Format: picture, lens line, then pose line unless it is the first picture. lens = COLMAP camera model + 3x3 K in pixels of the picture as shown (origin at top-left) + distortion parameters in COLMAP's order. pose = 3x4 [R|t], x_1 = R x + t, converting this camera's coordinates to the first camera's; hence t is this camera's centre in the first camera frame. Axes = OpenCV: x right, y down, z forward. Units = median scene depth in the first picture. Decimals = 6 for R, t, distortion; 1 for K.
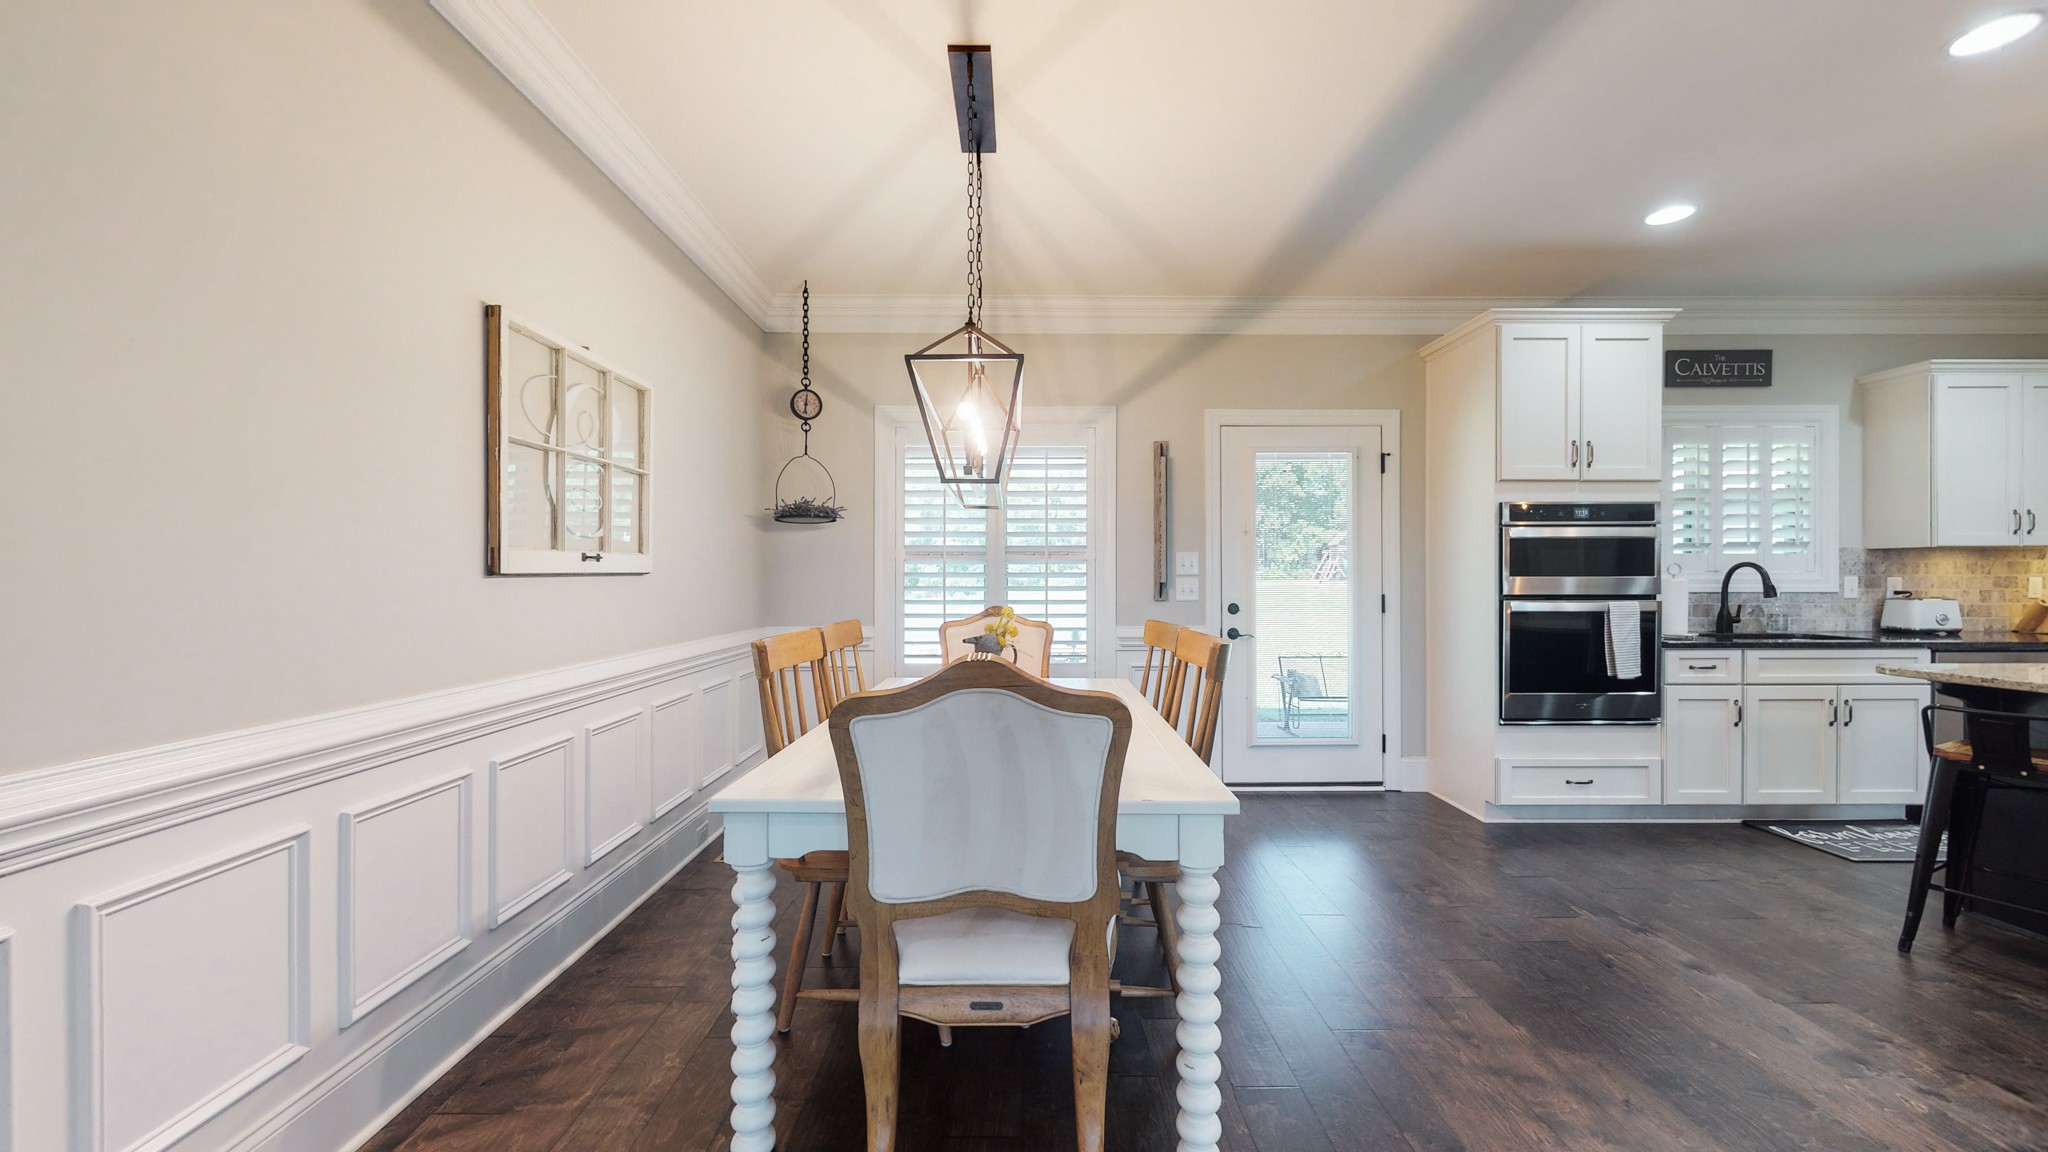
lens RADIAL K [[748.5, 0, 1025.5], [0, 748.5, 578.3], [0, 0, 1]] dist [0.000860, -0.000120]
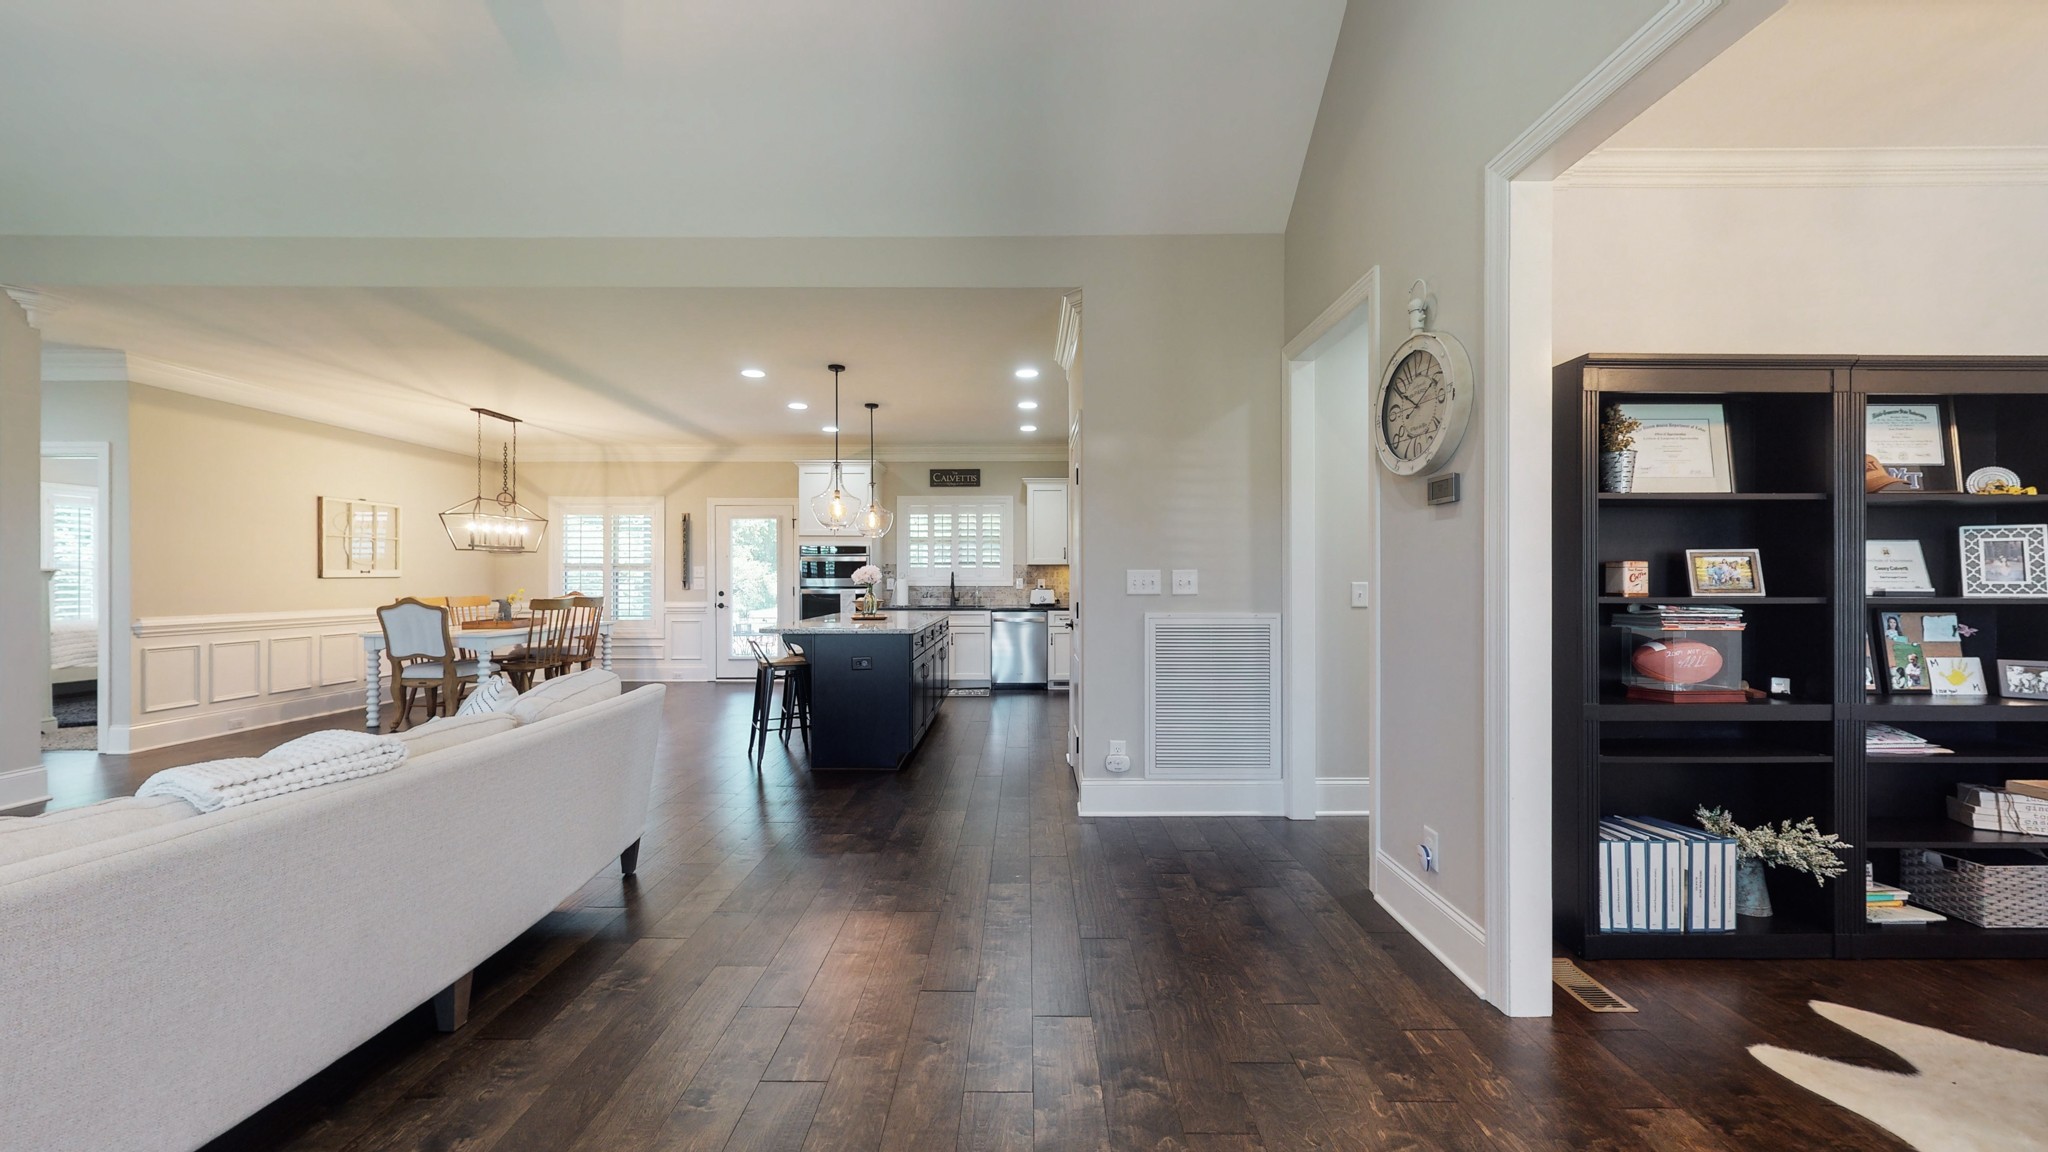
lens RADIAL K [[748.5, 0, 1025.5], [0, 748.5, 578.3], [0, 0, 1]] dist [0.000860, -0.000120]
pose [[0.999878, 0.001183, -0.015576, 1.158512], [-0.001197, 0.999999, -0.000908, -0.001453], [0.015575, 0.000927, 0.999878, -1.066043]]
